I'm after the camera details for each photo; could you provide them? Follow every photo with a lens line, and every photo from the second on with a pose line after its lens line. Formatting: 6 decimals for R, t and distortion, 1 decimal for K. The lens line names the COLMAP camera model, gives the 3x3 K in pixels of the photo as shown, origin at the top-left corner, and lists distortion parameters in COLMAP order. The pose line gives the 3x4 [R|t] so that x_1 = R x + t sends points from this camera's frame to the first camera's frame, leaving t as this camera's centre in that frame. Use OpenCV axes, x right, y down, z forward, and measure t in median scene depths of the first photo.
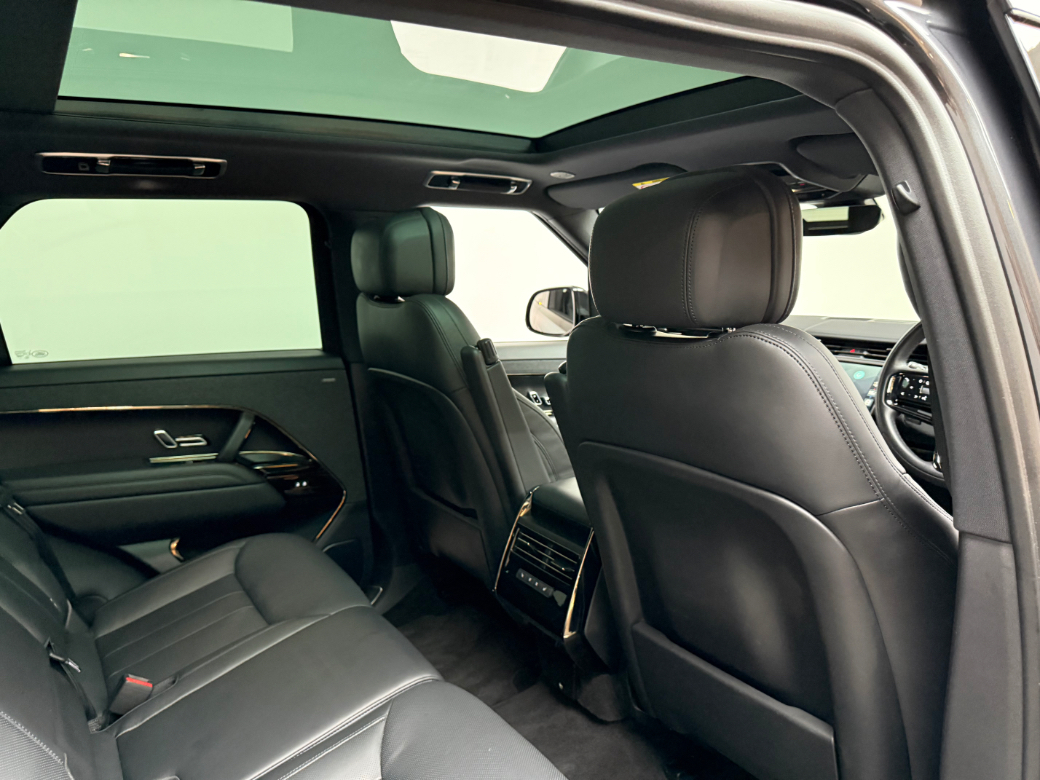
lens RADIAL K [[756.2, 0, 515.3], [0, 756.2, 384.7], [0, 0, 1]] dist [0.090747, -0.090802]
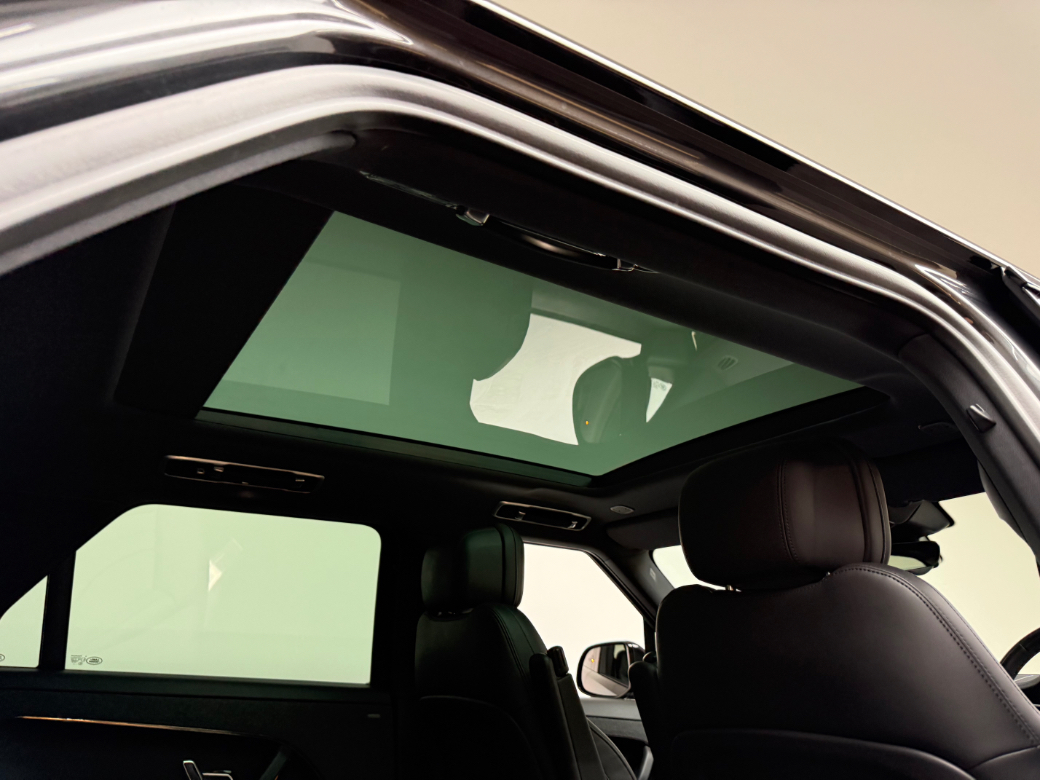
lens RADIAL K [[756.2, 0, 515.3], [0, 756.2, 384.7], [0, 0, 1]] dist [0.090747, -0.090802]
pose [[0.998851, 0.030559, -0.036912, -0.056873], [-0.045174, 0.857479, -0.512533, 0.133272], [0.015989, 0.513611, 0.857874, -0.008127]]
